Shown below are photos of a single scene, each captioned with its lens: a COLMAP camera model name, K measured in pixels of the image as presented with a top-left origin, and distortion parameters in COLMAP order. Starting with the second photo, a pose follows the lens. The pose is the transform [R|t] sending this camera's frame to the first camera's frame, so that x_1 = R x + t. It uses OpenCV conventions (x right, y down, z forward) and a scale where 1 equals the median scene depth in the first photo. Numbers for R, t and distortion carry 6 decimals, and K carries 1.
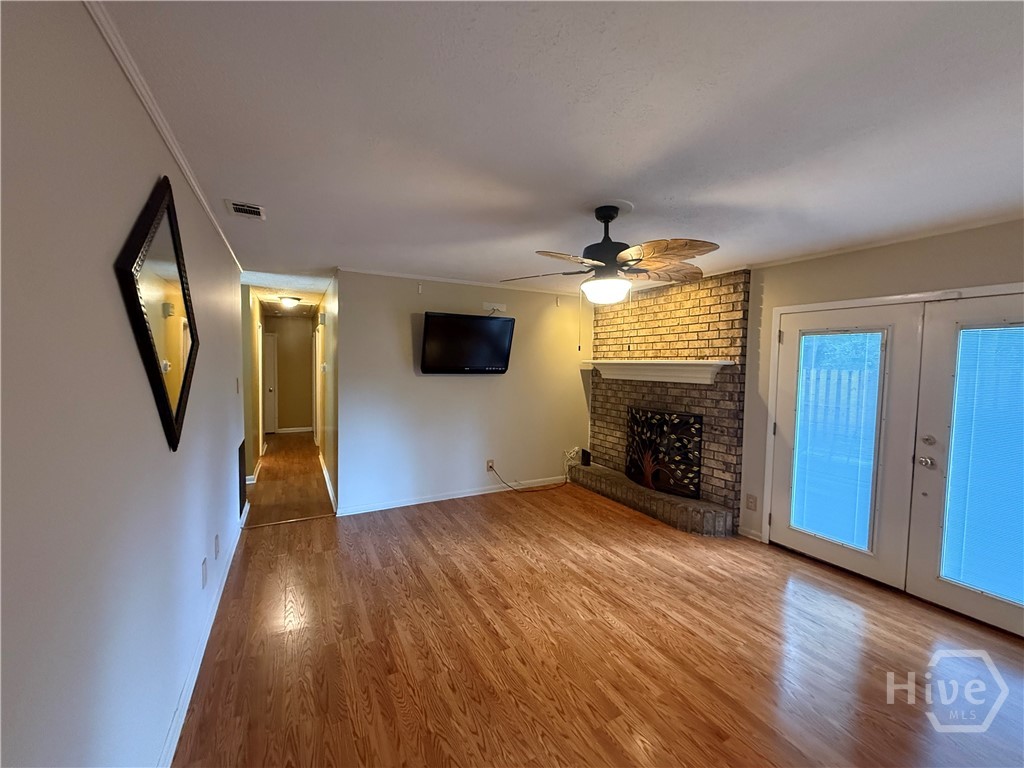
lens RADIAL K [[408.7, 0, 512.3], [0, 408.7, 383.4], [0, 0, 1]] dist [-0.001329, 0.000030]
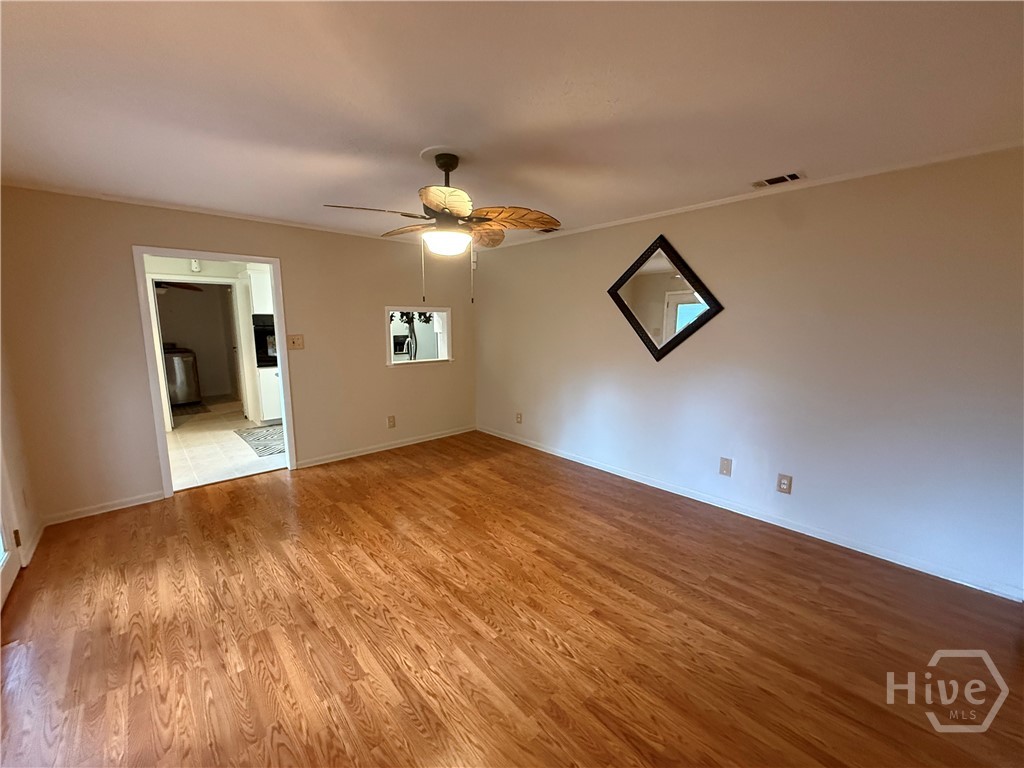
lens RADIAL K [[408.7, 0, 512.9], [0, 408.7, 385.1], [0, 0, 1]] dist [-0.001329, 0.000030]
pose [[-0.967454, 0.021476, -0.252134, 0.285055], [-0.030062, 0.979581, 0.198789, -0.074243], [0.251255, 0.199899, -0.947054, 1.769746]]
